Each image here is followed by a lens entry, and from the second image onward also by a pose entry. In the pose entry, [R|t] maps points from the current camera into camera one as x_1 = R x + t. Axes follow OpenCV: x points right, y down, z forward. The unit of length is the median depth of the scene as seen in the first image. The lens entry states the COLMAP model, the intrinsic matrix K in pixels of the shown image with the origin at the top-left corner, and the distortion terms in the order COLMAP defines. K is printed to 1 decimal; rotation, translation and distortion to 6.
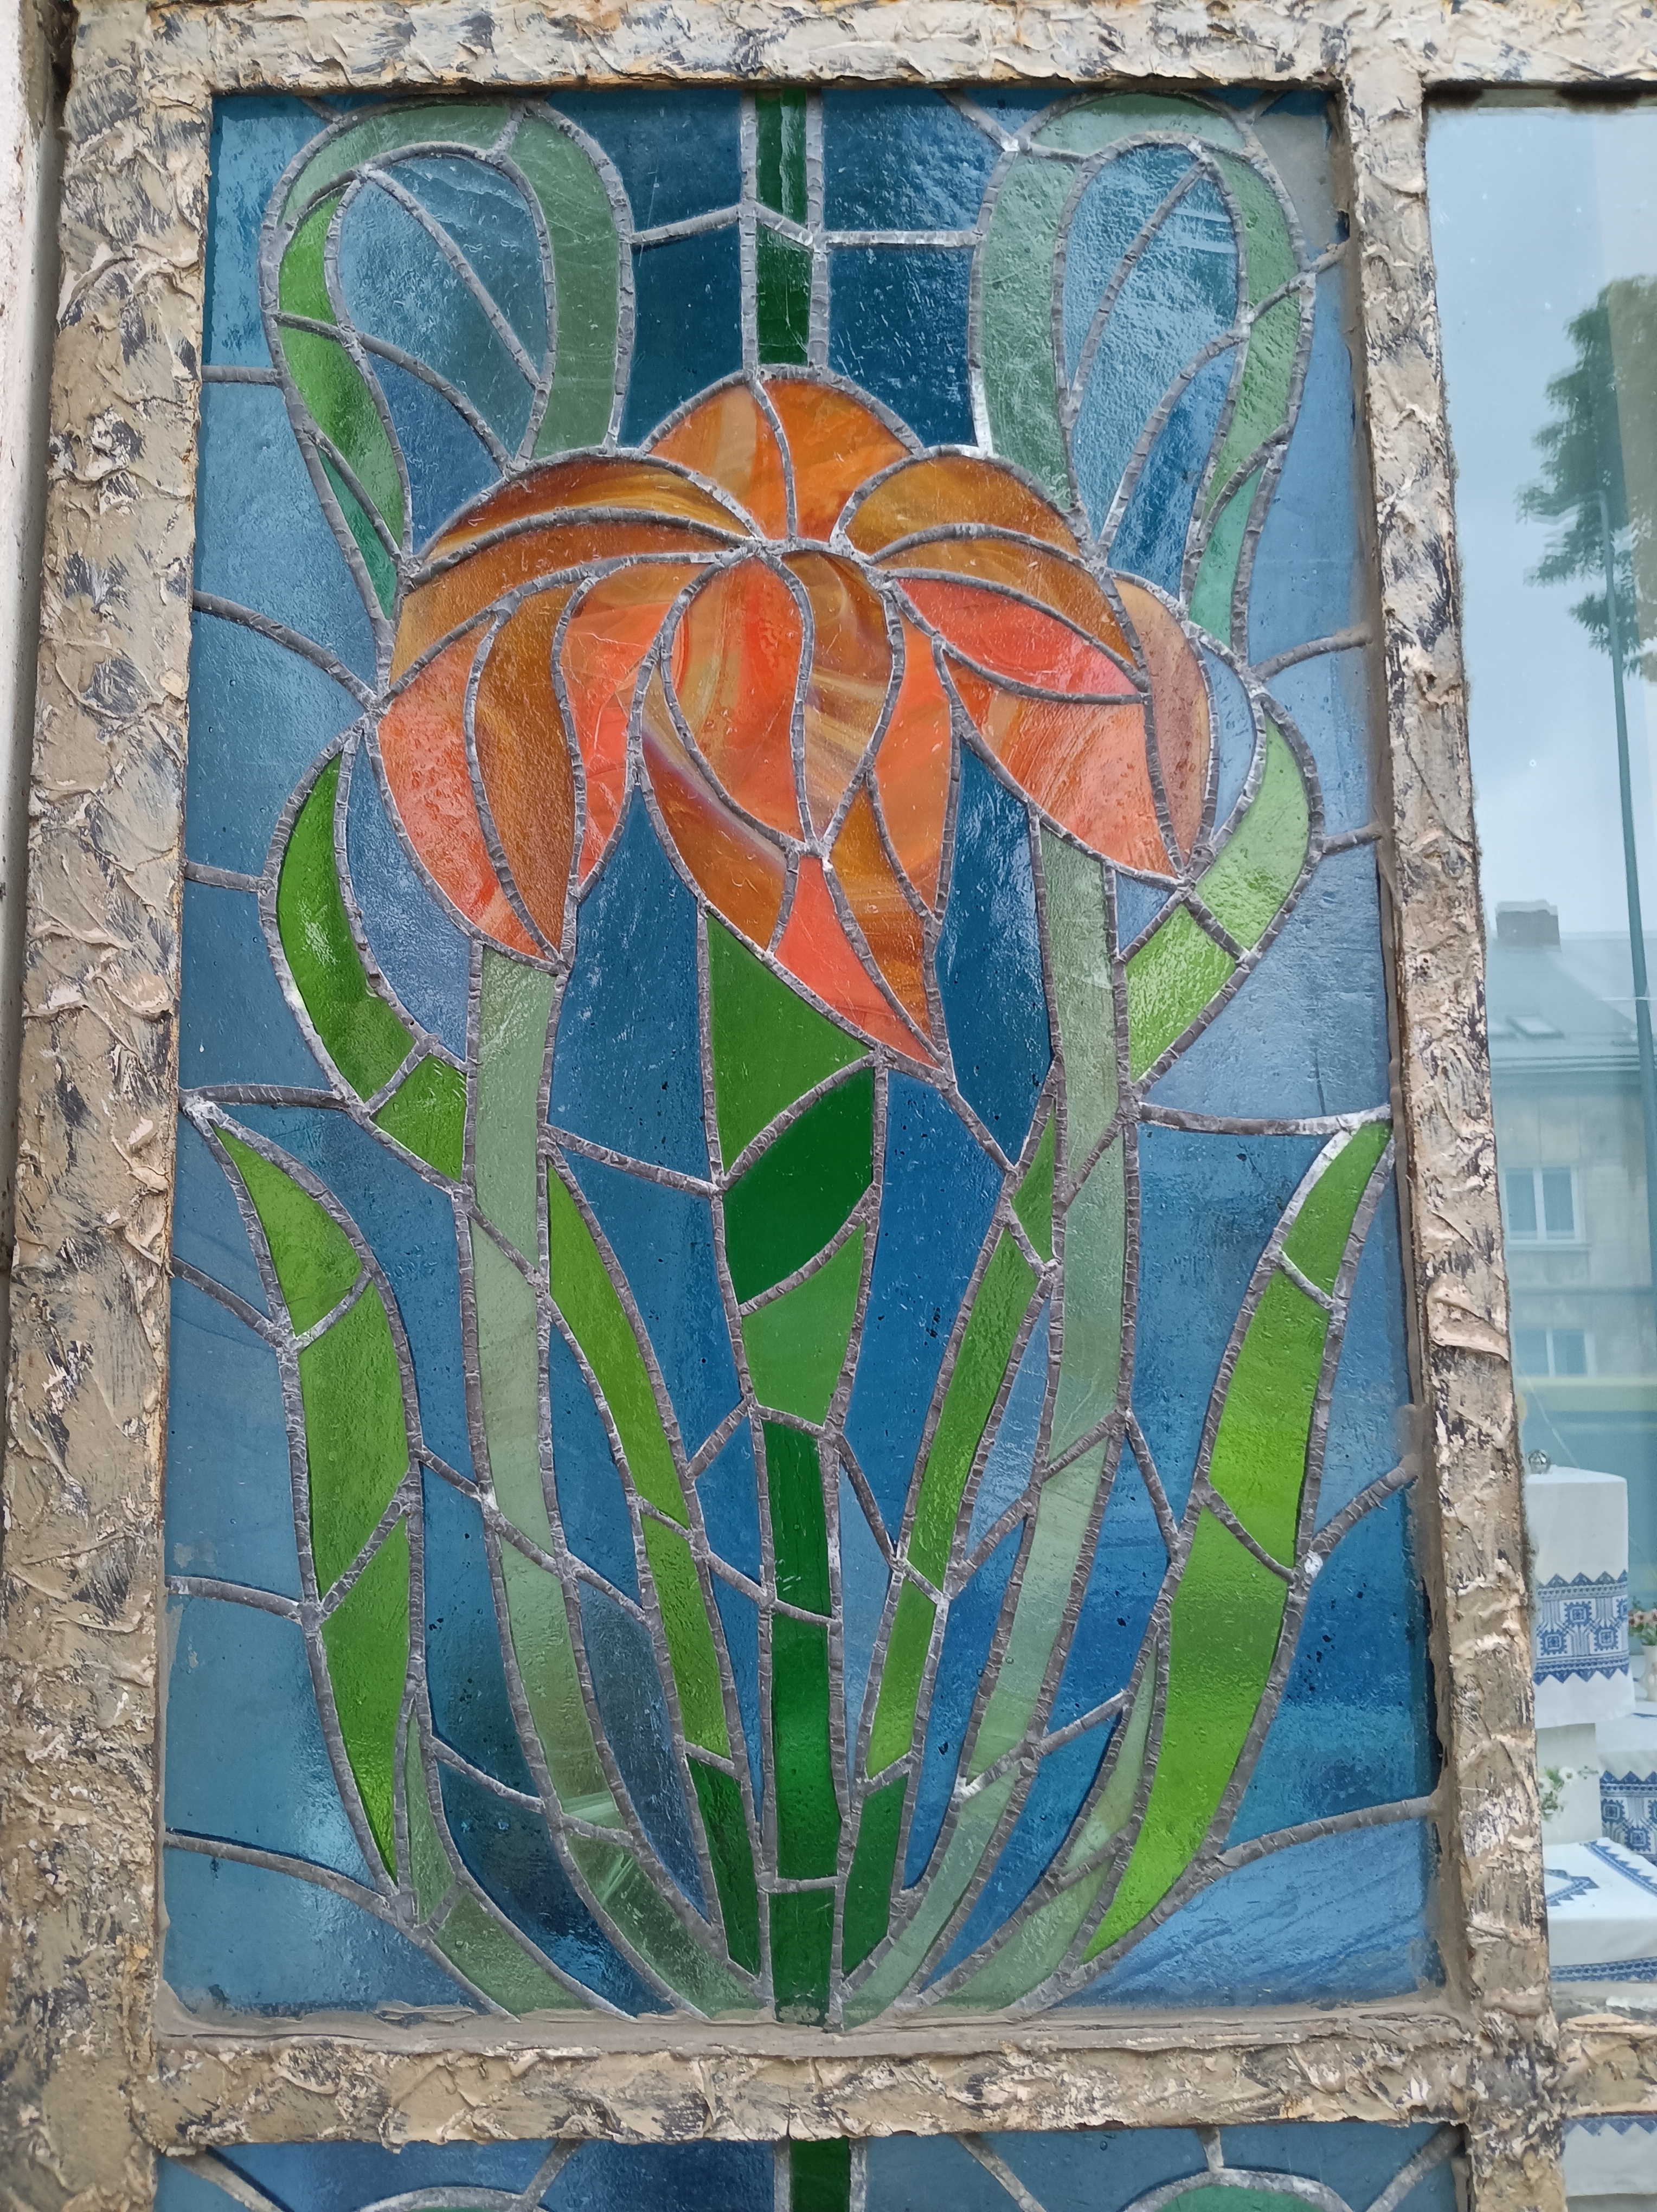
lens RADIAL K [[1670.9, 0, 825.0], [0, 1670.9, 1114.2], [0, 0, 1]] dist [-0.005892, 0.001169]
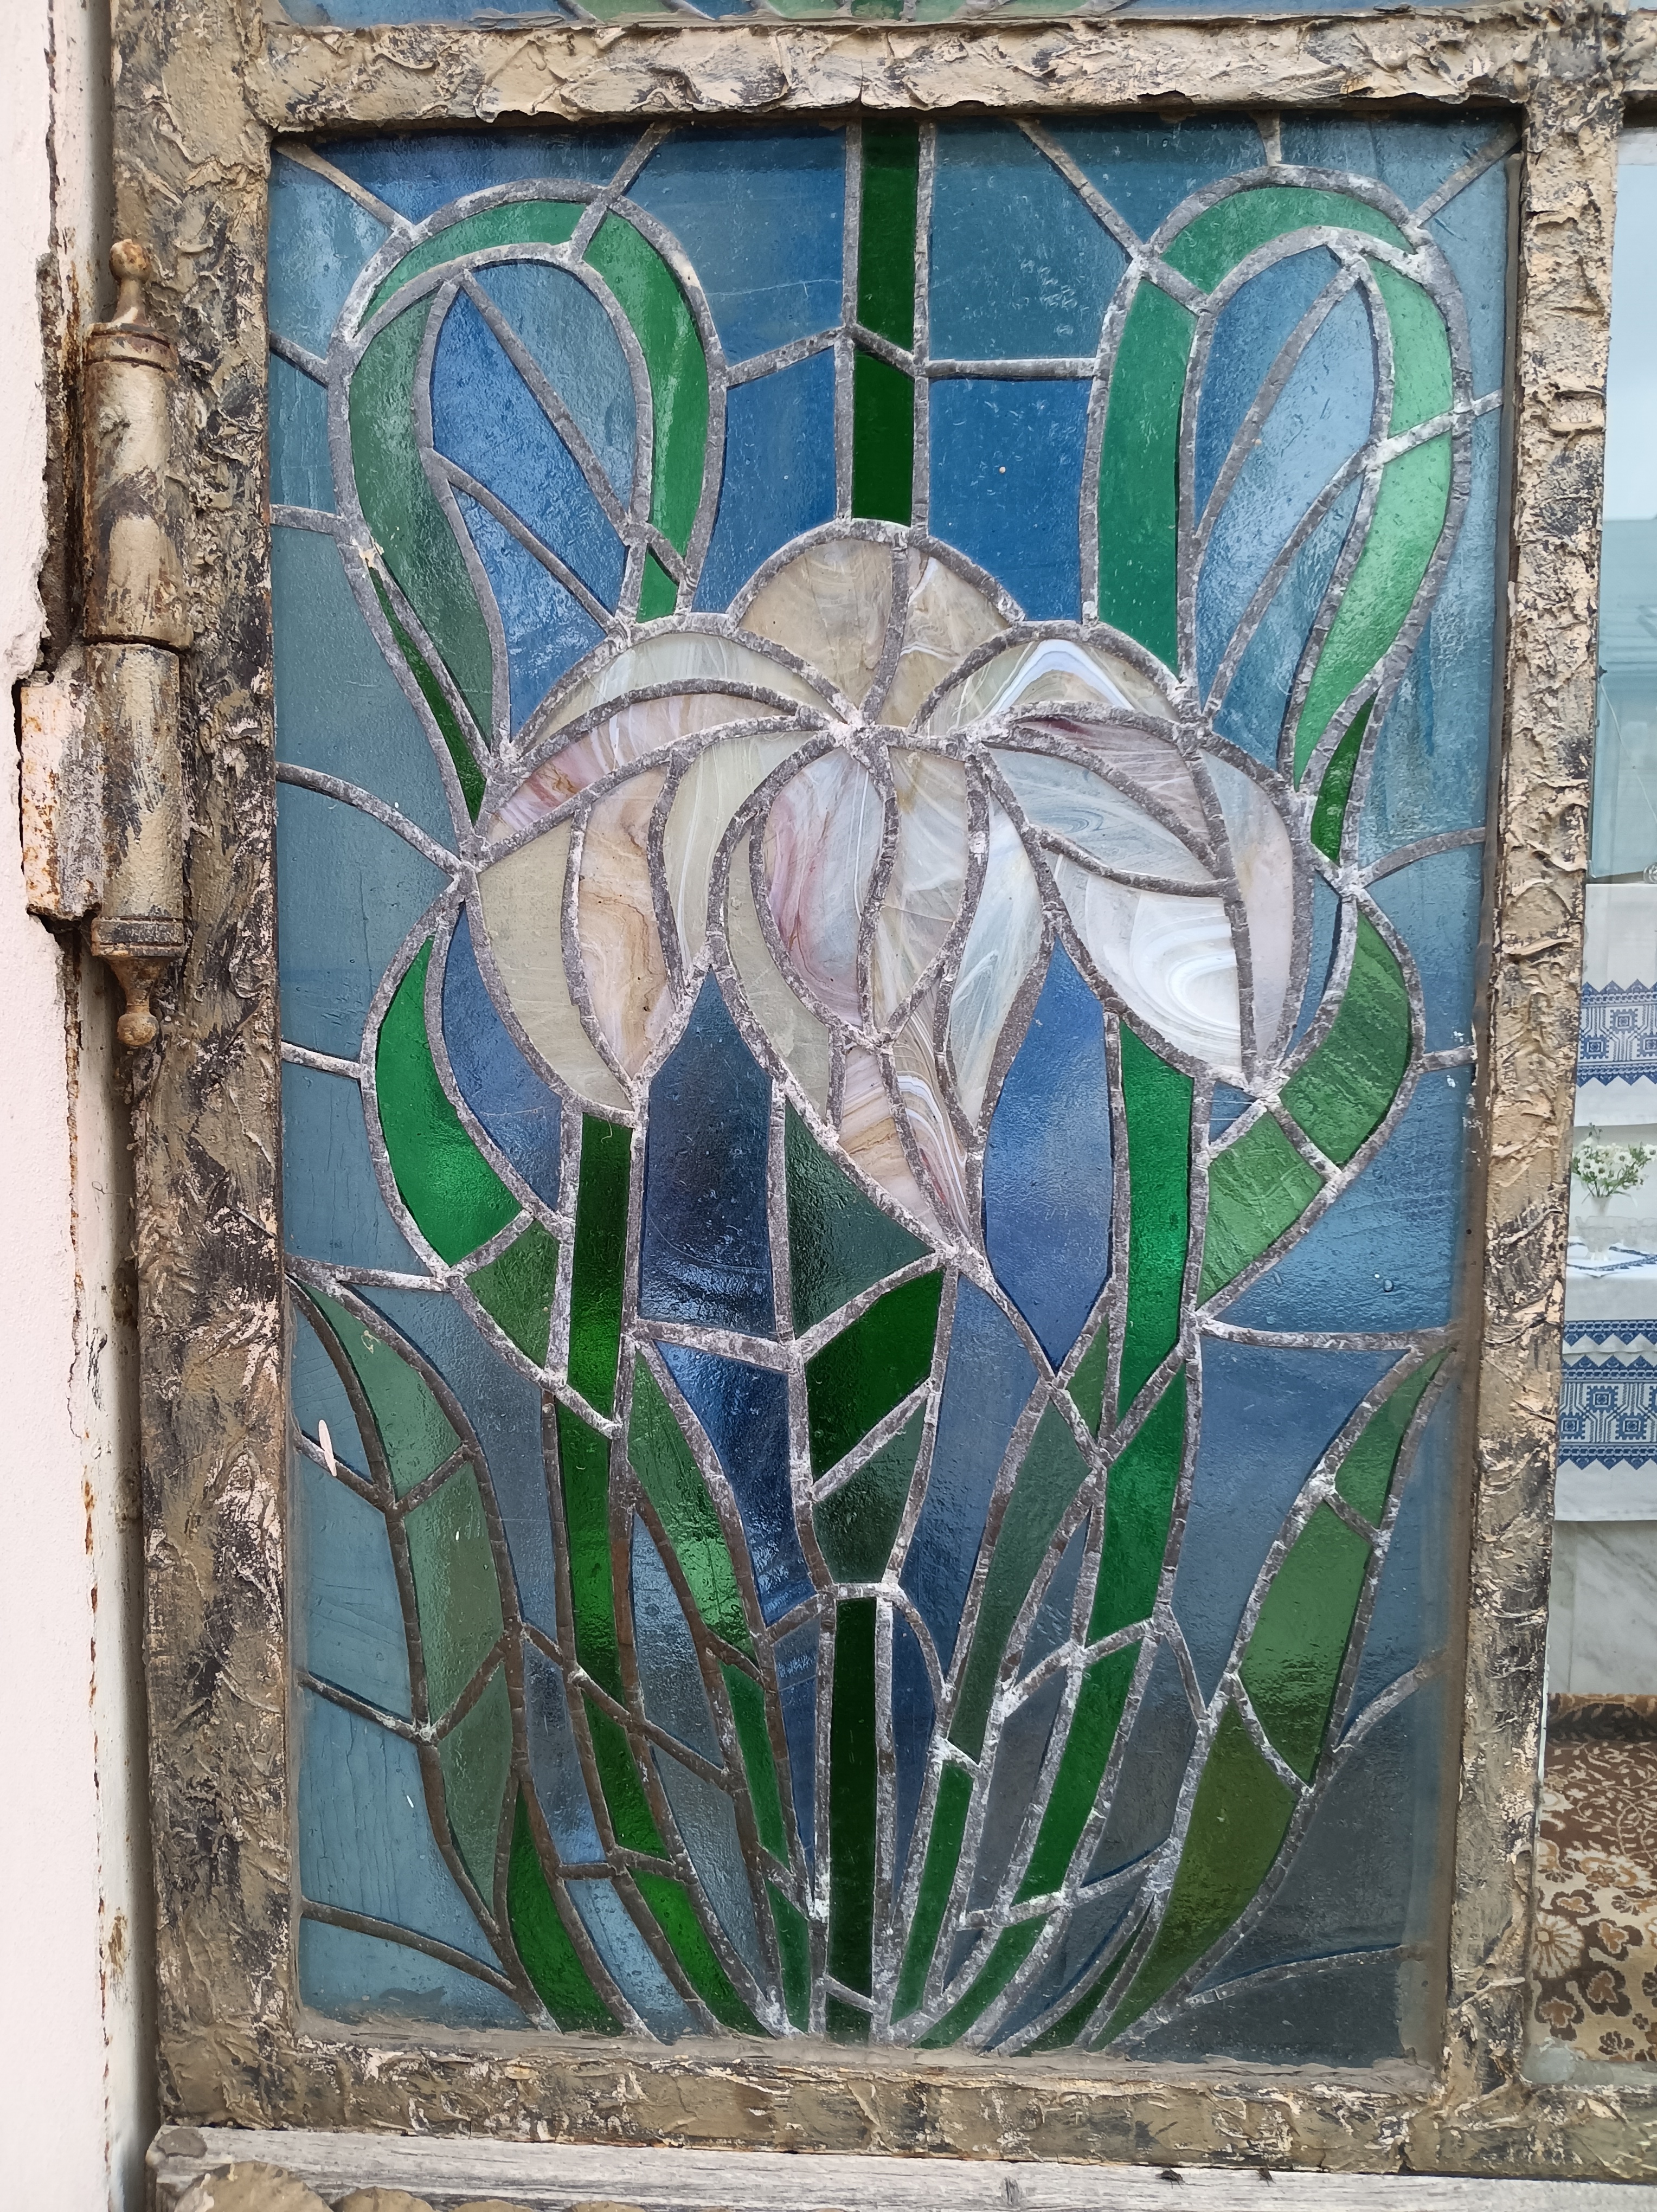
lens RADIAL K [[1670.9, 0, 836.2], [0, 1670.9, 1111.0], [0, 0, 1]] dist [-0.005892, 0.001169]
pose [[0.997597, 0.034426, -0.060126, 0.047145], [-0.021811, 0.979739, 0.199086, 1.016760], [0.065762, -0.197296, 0.978136, -0.145326]]
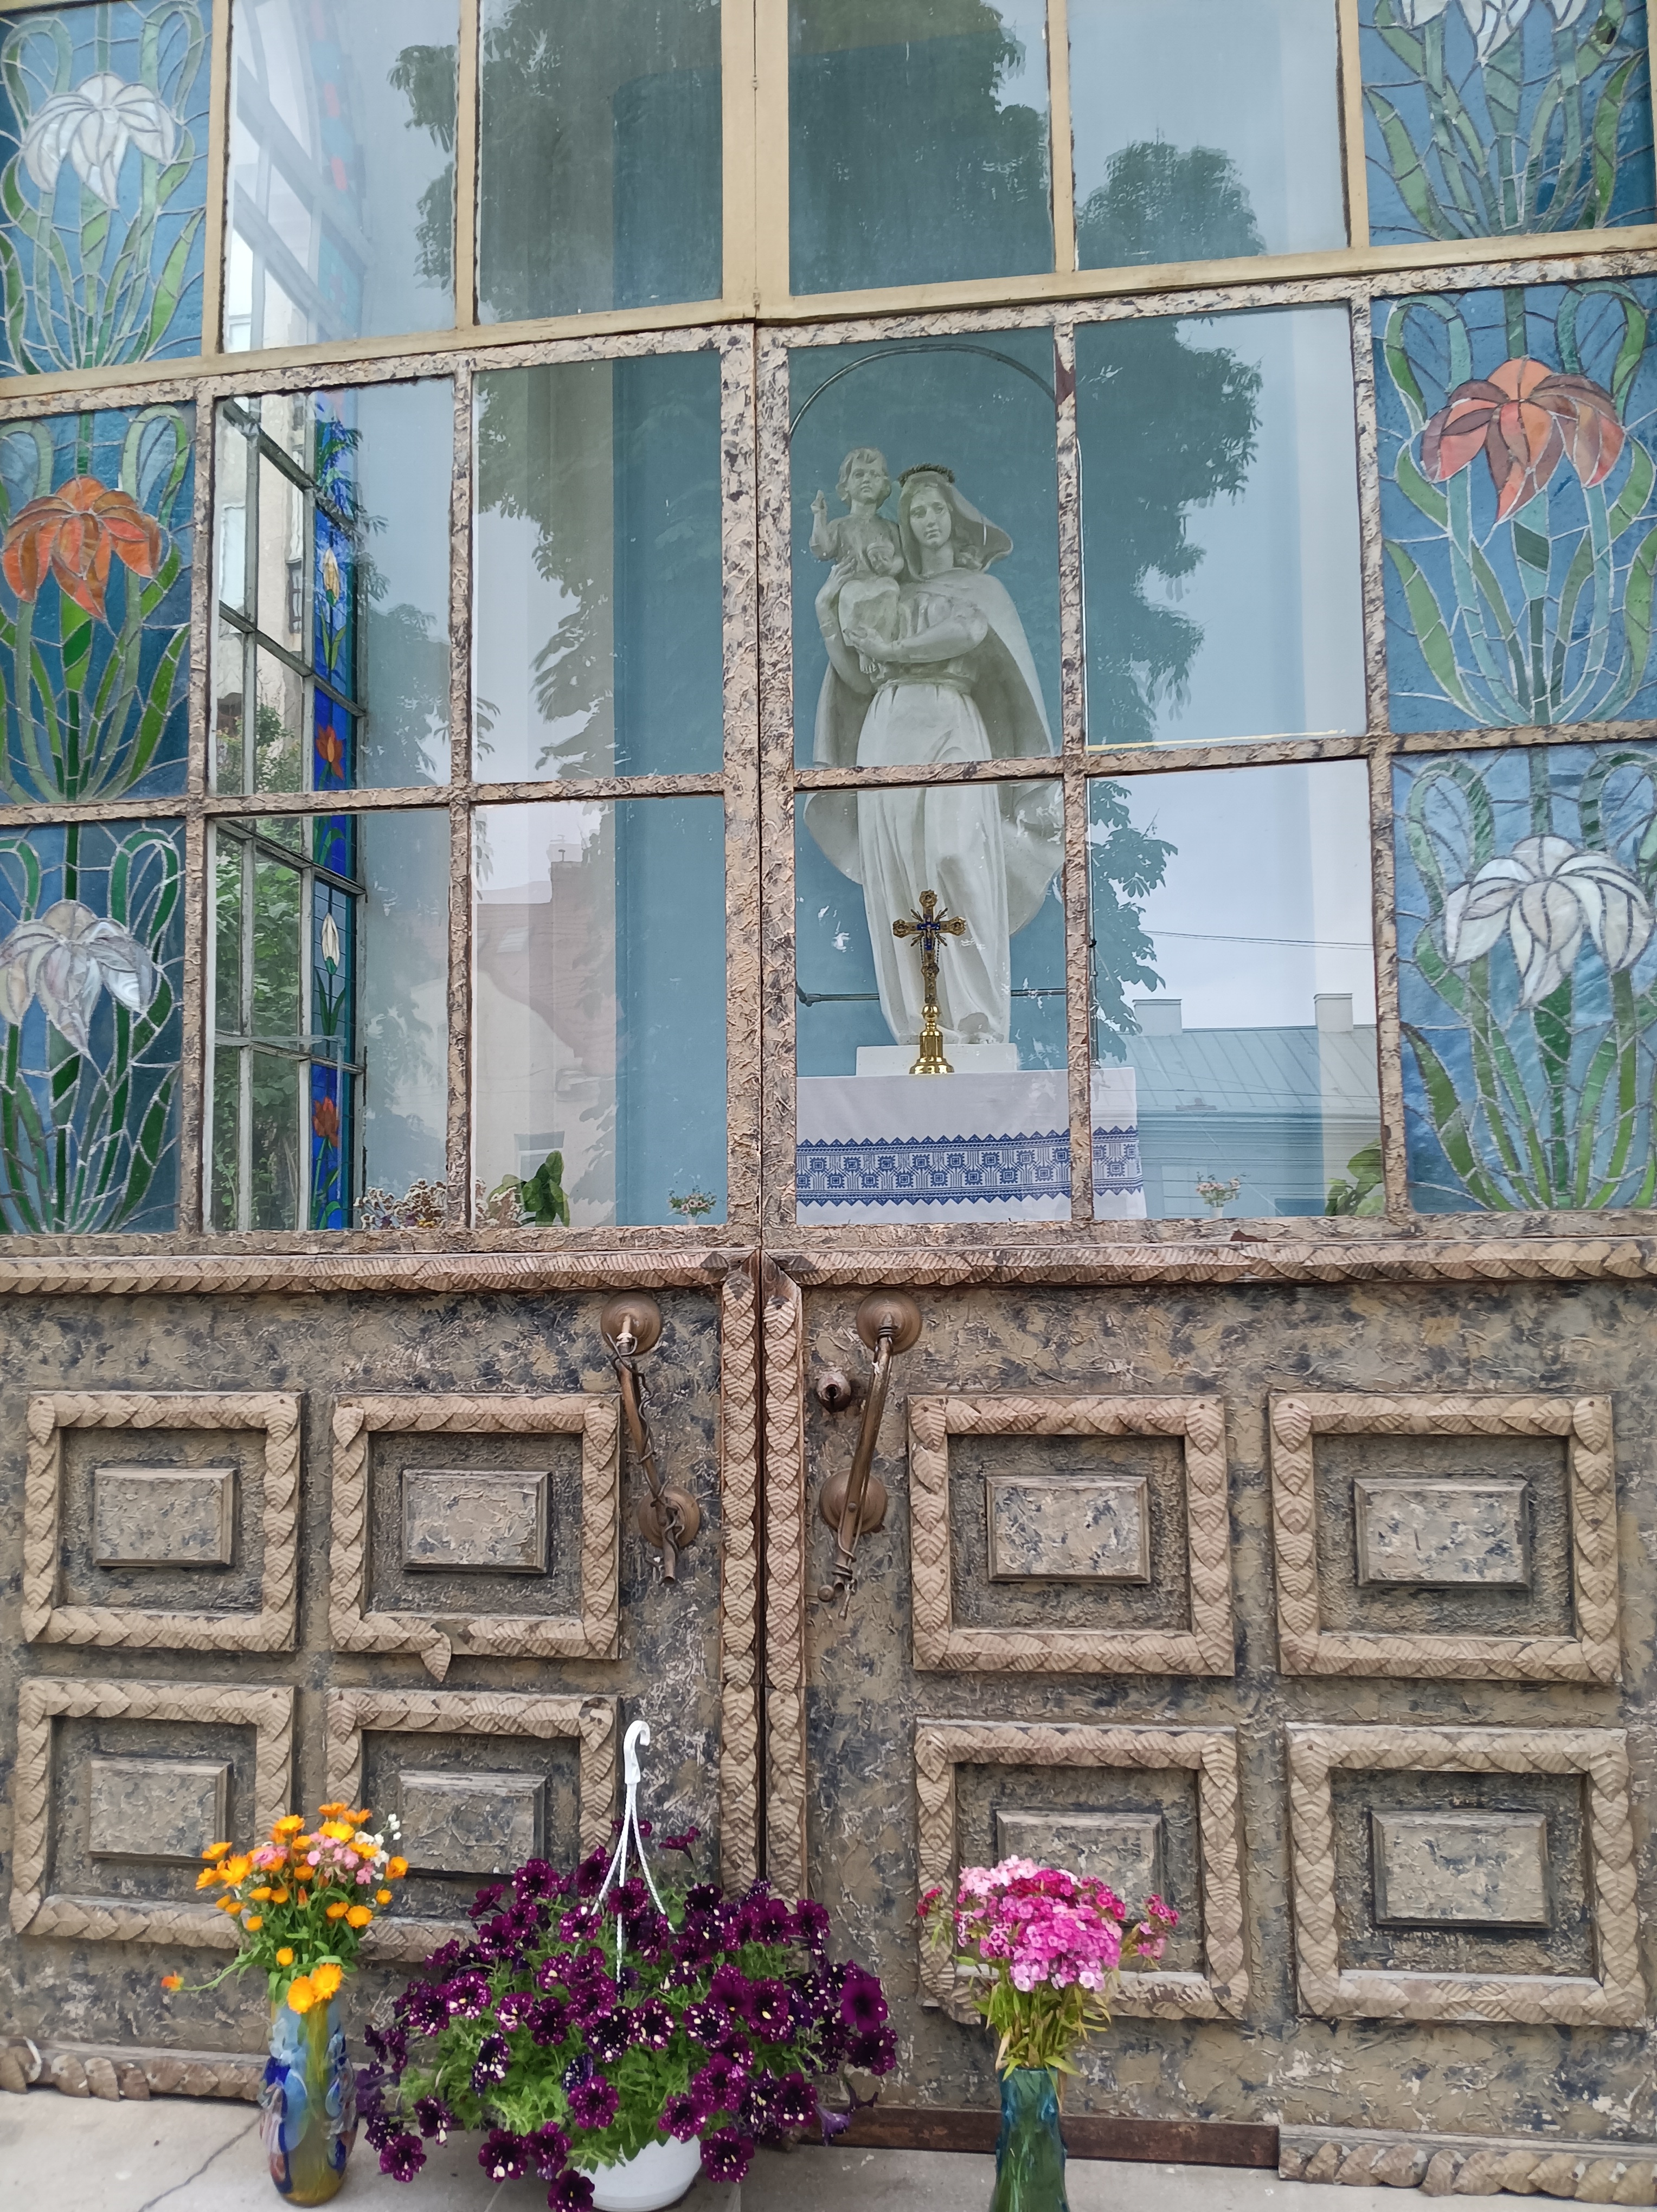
lens RADIAL K [[1670.9, 0, 828.9], [0, 1670.9, 1108.9], [0, 0, 1]] dist [-0.005892, 0.001169]
pose [[0.986768, -0.004066, -0.162085, 3.171880], [0.009529, 0.999412, 0.032946, 1.361284], [0.161856, -0.034054, 0.986227, -3.789672]]
